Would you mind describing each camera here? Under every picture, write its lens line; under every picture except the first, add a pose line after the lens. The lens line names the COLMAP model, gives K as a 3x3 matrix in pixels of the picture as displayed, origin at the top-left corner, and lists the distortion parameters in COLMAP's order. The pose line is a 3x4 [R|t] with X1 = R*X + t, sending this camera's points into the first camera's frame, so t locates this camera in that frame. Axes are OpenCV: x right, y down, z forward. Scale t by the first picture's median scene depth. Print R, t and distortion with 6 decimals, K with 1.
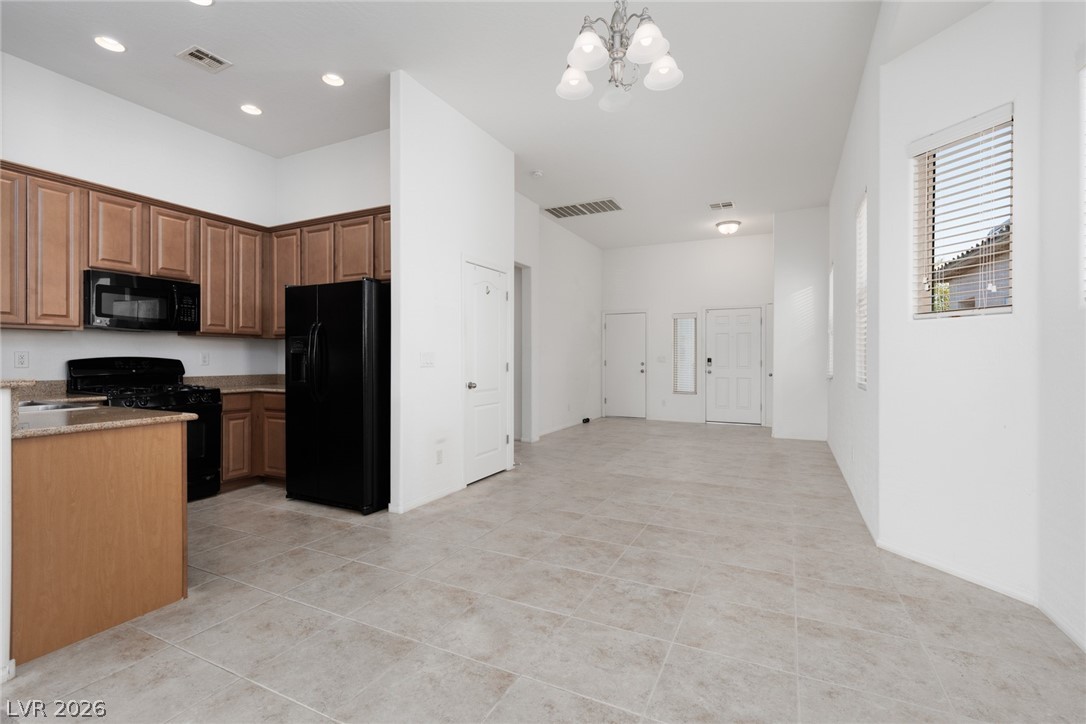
lens RADIAL K [[488.4, 0, 542.7], [0, 488.4, 358.8], [0, 0, 1]] dist [0.000953, -0.000332]
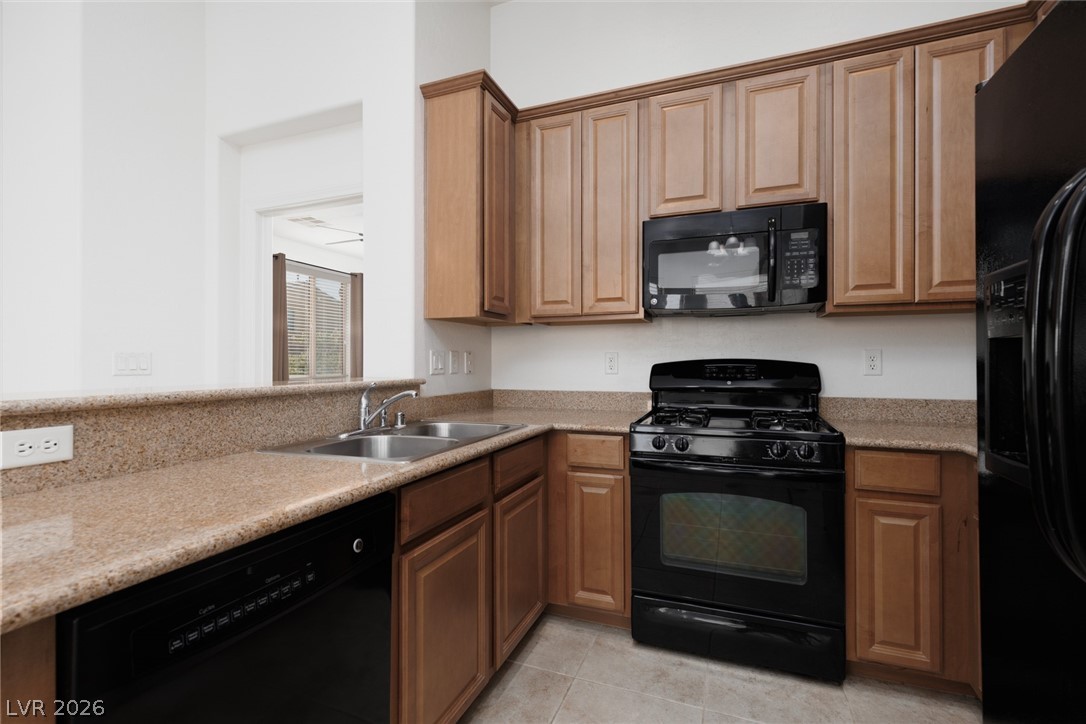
lens RADIAL K [[488.4, 0, 542.7], [0, 488.4, 358.8], [0, 0, 1]] dist [0.000953, -0.000332]
pose [[0.095308, -0.010761, -0.995390, -0.261743], [-0.001959, 0.999938, -0.010998, 0.002796], [0.995446, 0.002998, 0.095281, 0.682261]]
